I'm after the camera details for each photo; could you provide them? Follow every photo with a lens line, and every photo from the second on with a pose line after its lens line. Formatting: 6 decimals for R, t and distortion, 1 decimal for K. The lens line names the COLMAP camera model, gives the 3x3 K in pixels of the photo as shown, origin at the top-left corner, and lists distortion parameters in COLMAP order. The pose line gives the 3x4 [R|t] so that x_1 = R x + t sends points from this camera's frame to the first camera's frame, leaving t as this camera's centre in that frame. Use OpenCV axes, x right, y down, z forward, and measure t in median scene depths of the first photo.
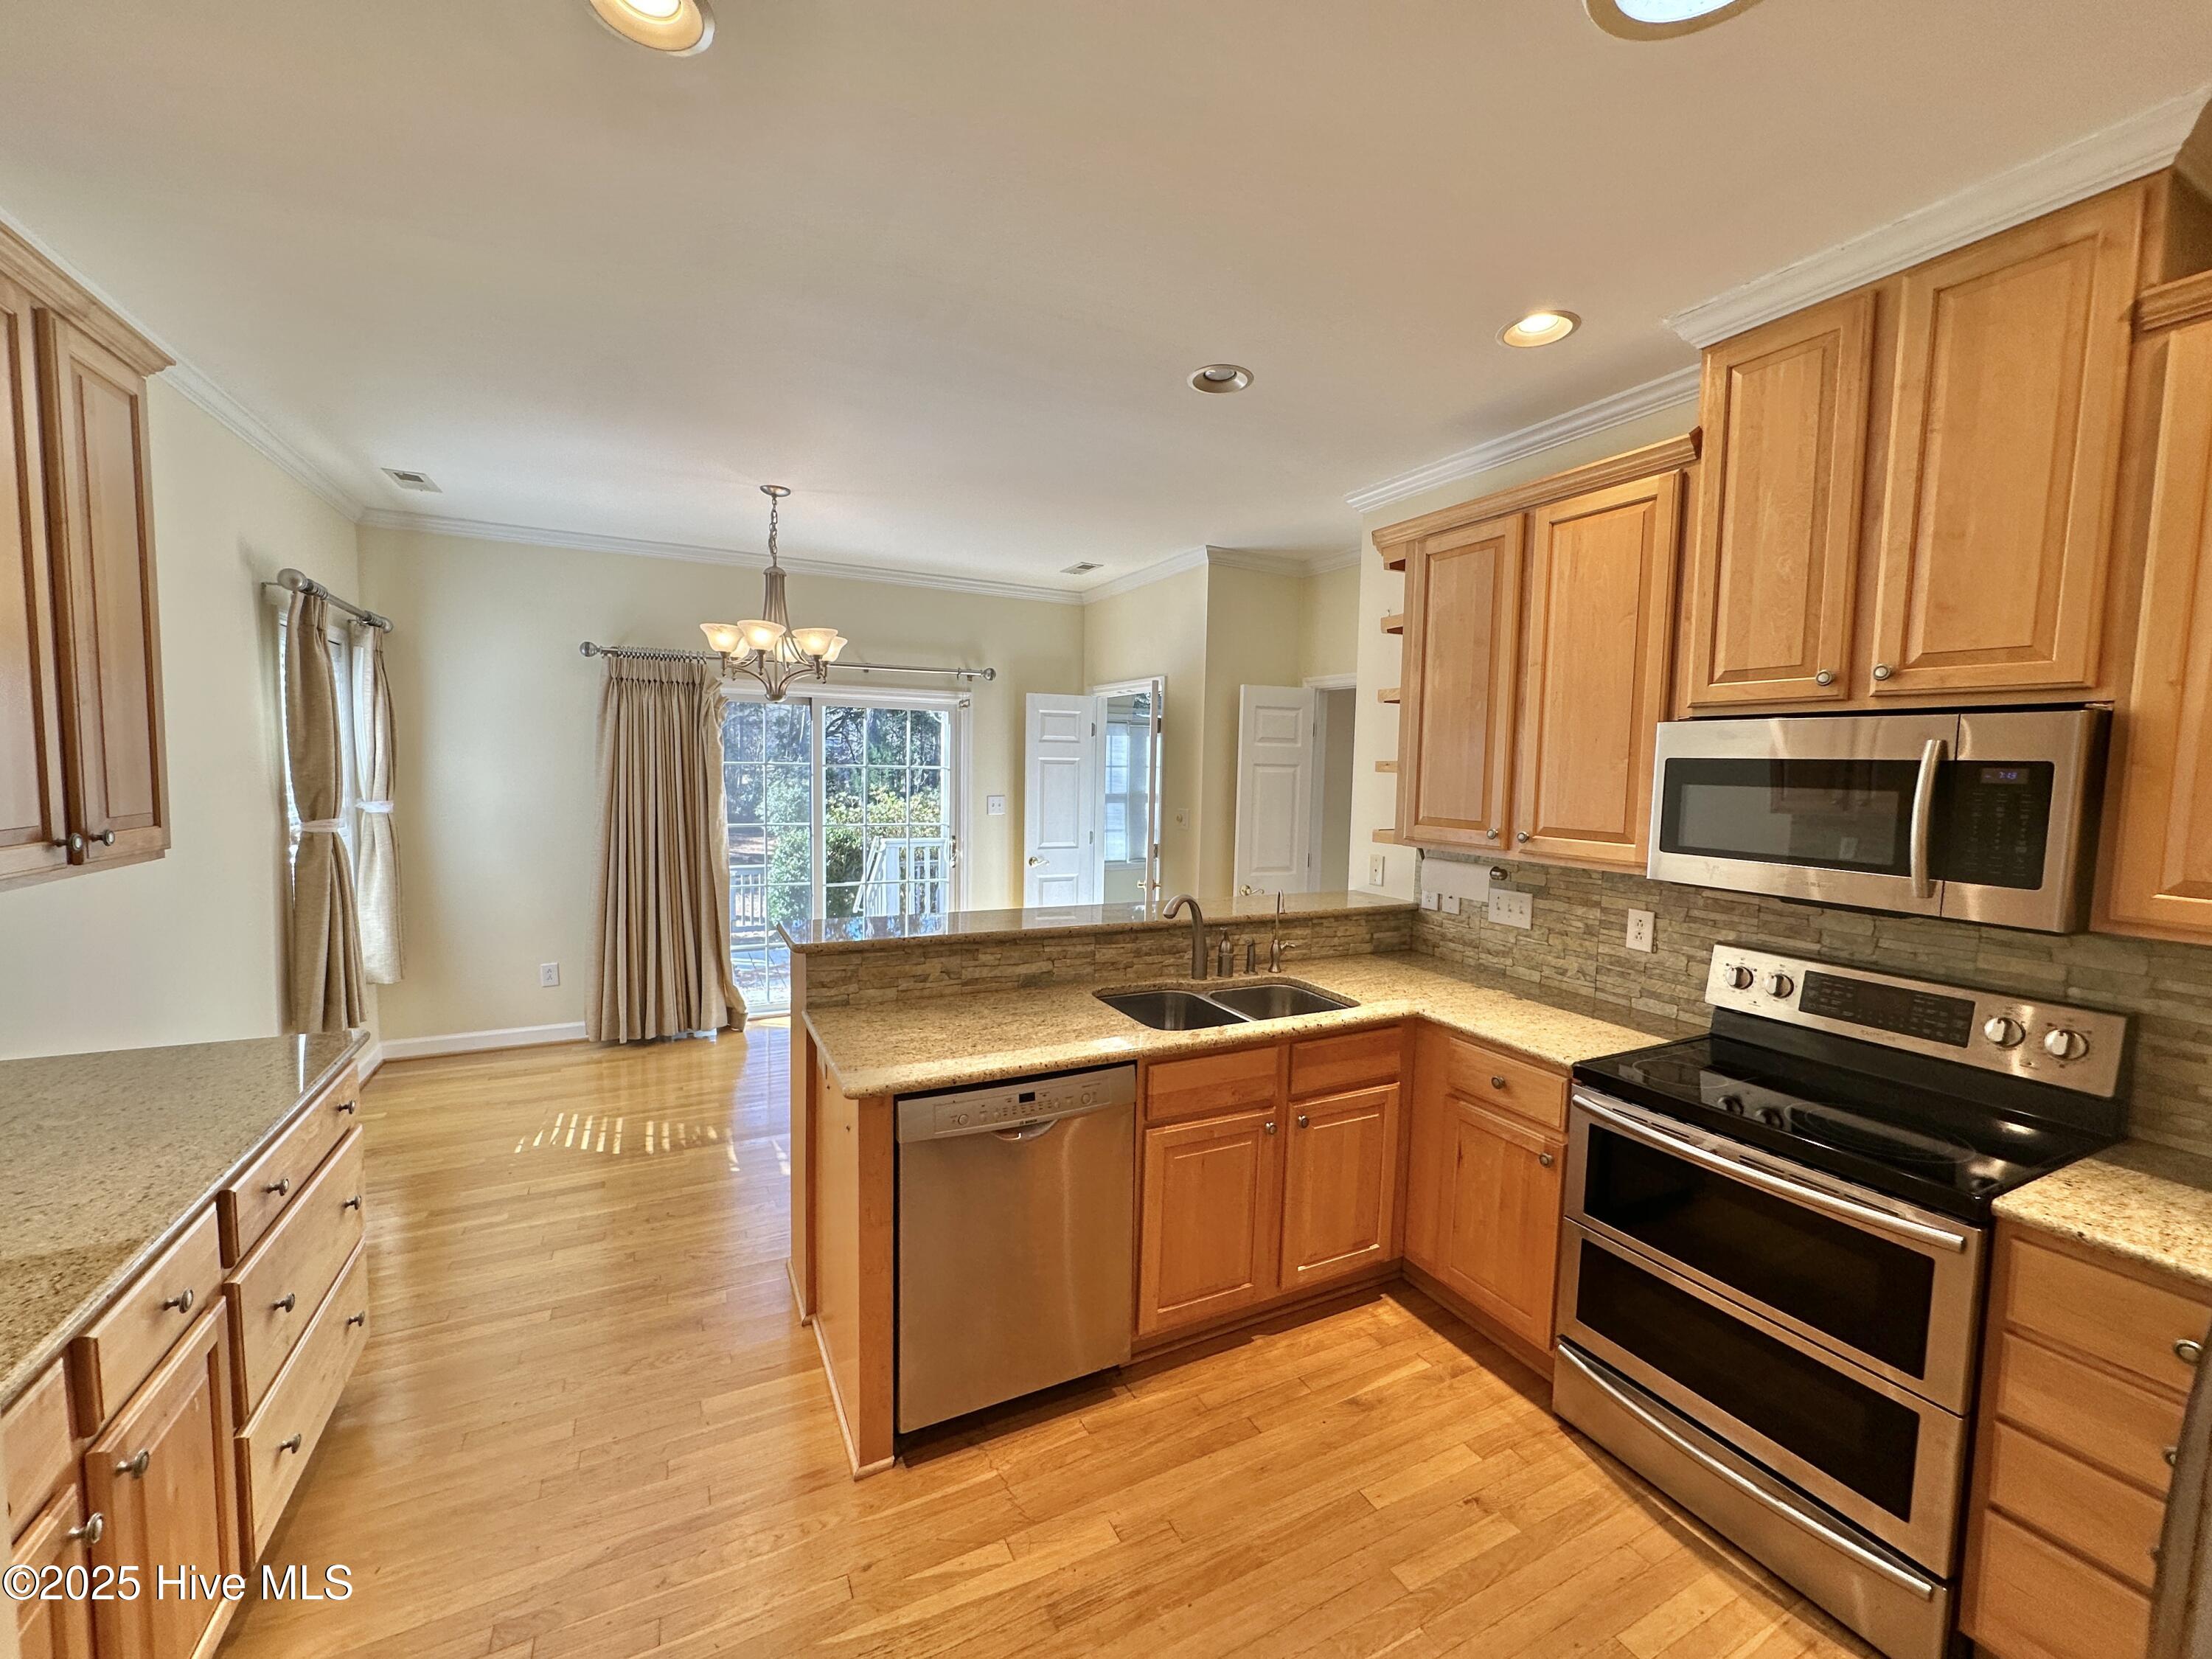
lens RADIAL K [[879.0, 0, 1101.0], [0, 879.0, 827.9], [0, 0, 1]] dist [0.003014, -0.000600]
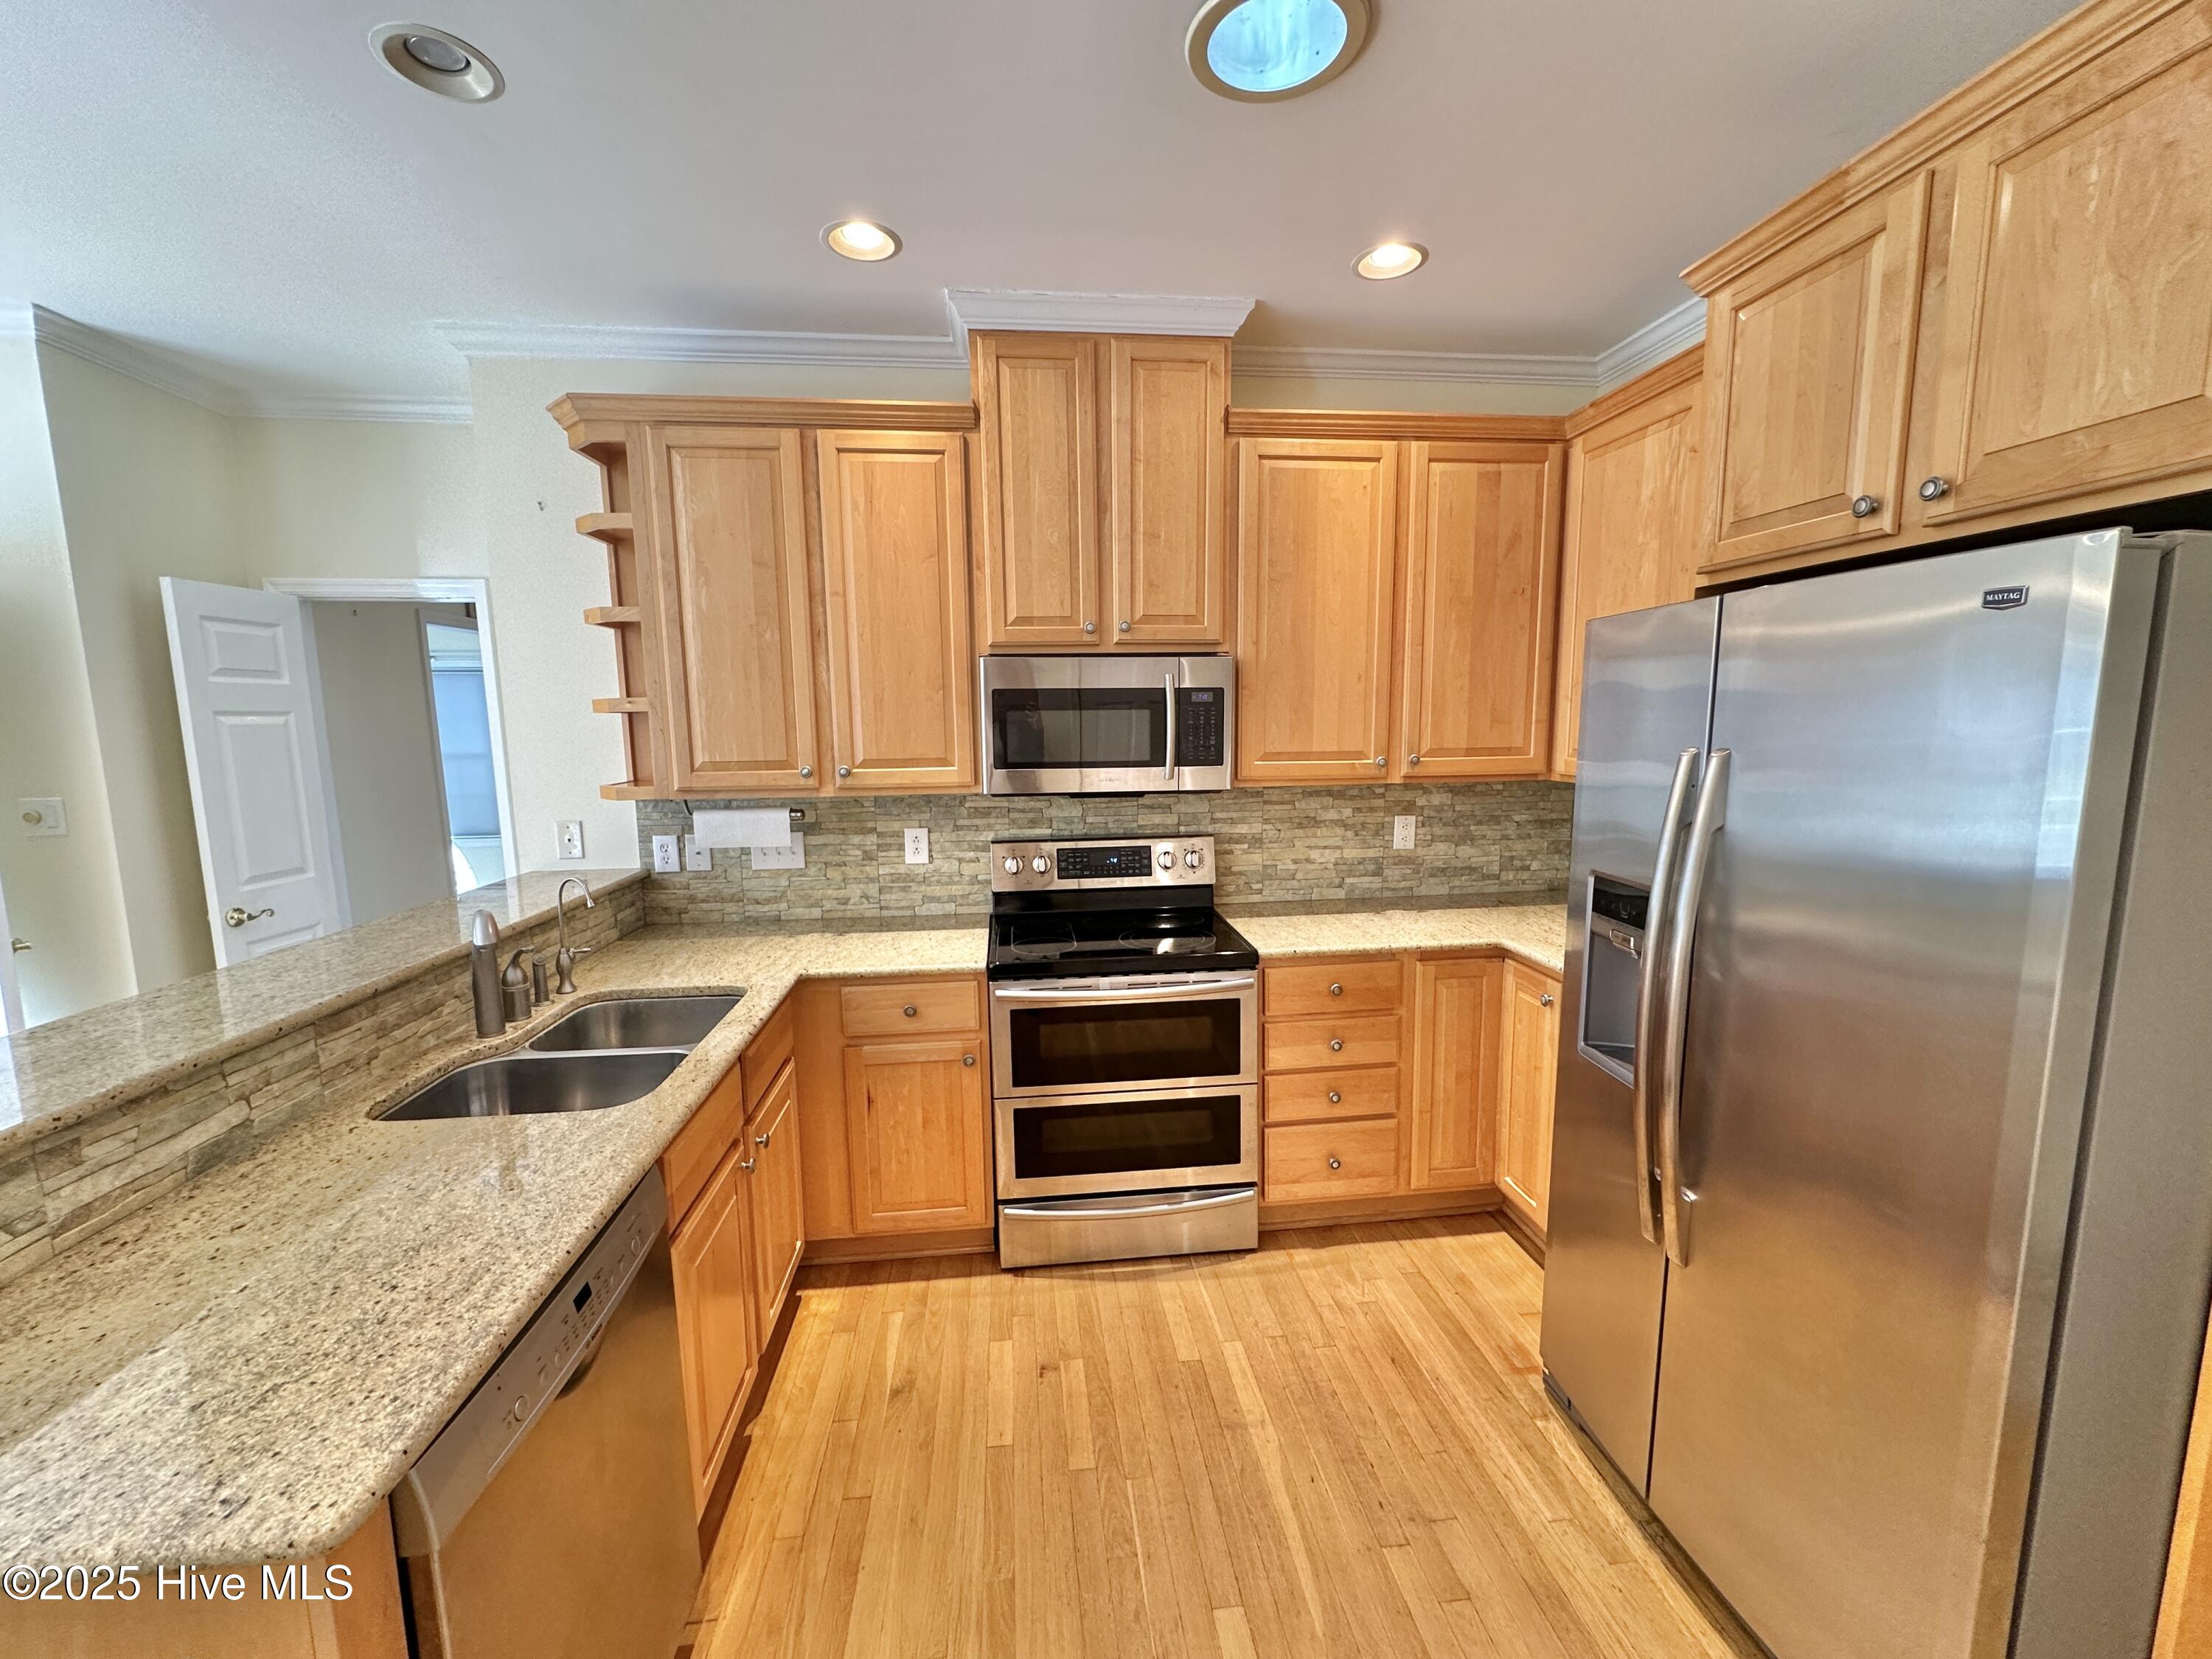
lens RADIAL K [[879.0, 0, 1102.6], [0, 879.0, 830.1], [0, 0, 1]] dist [0.003014, -0.000600]
pose [[0.353983, -0.144825, 0.923970, -0.391811], [0.089843, 0.988634, 0.120541, -0.020447], [-0.930926, 0.040343, 0.362972, 0.430203]]
